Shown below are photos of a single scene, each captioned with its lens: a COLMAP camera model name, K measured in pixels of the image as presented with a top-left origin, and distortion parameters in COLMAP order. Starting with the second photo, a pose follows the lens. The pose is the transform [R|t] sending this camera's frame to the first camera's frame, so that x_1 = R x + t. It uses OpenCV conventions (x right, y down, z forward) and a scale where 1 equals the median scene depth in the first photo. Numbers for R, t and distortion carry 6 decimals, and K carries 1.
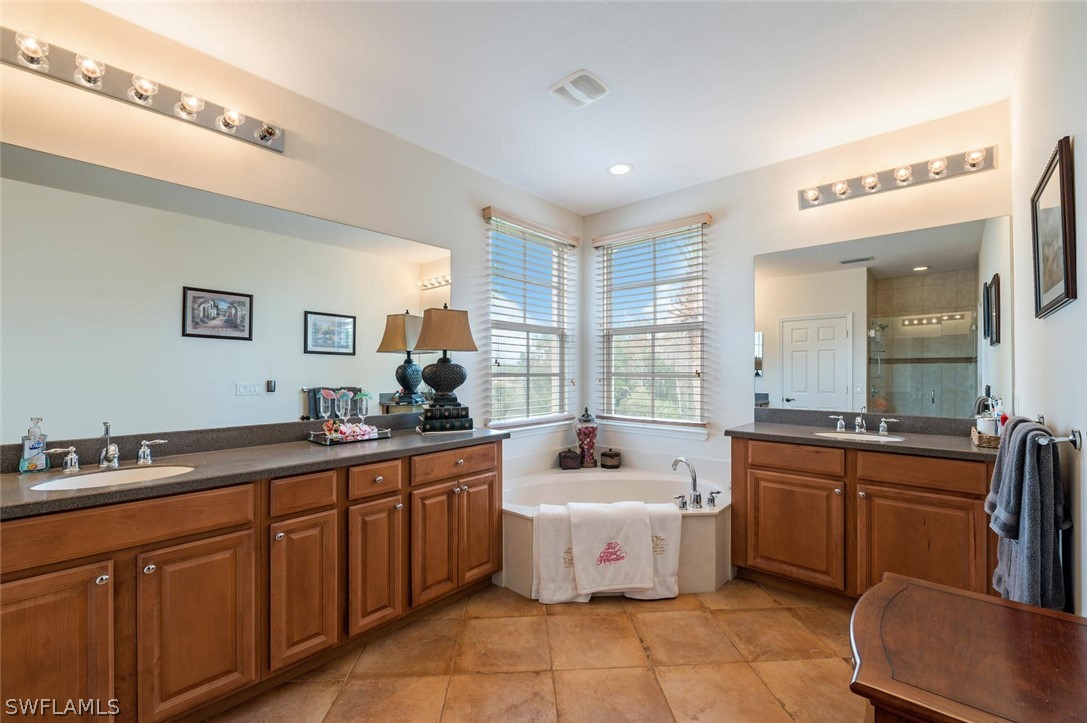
lens RADIAL K [[444.8, 0, 540.1], [0, 444.8, 365.8], [0, 0, 1]] dist [-0.002973, -0.000065]
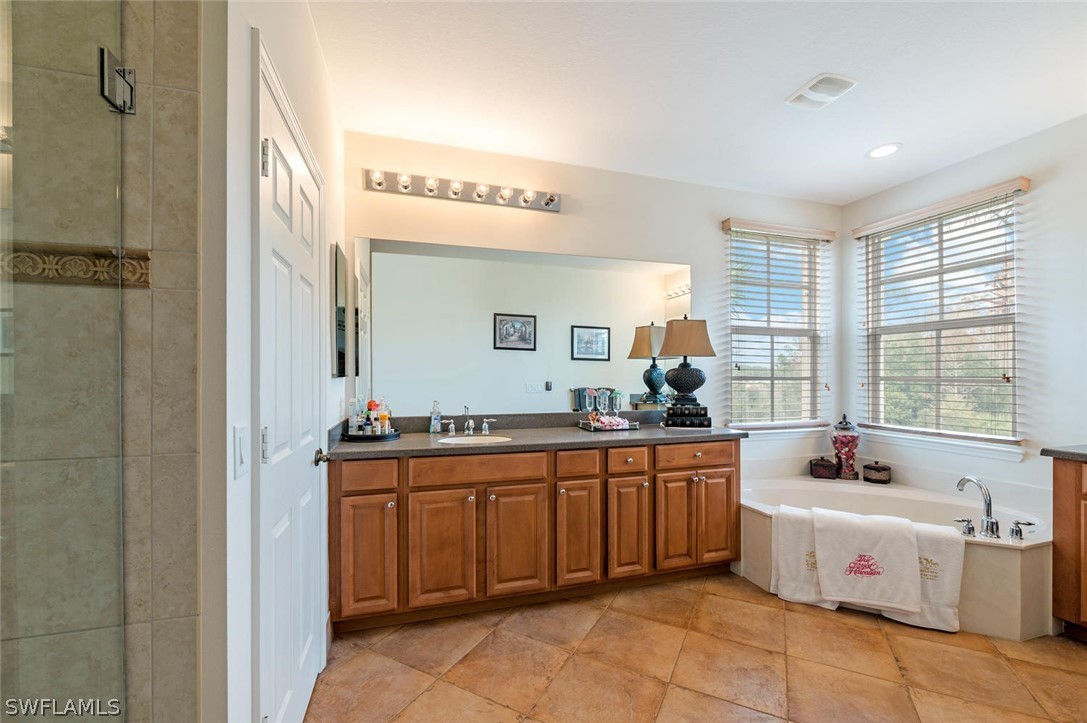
lens RADIAL K [[444.8, 0, 540.1], [0, 444.8, 365.8], [0, 0, 1]] dist [-0.002973, -0.000065]
pose [[0.854080, -0.008702, -0.520069, 0.062386], [0.004506, 0.999946, -0.009331, -0.001542], [0.520122, 0.005626, 0.854073, -0.167094]]
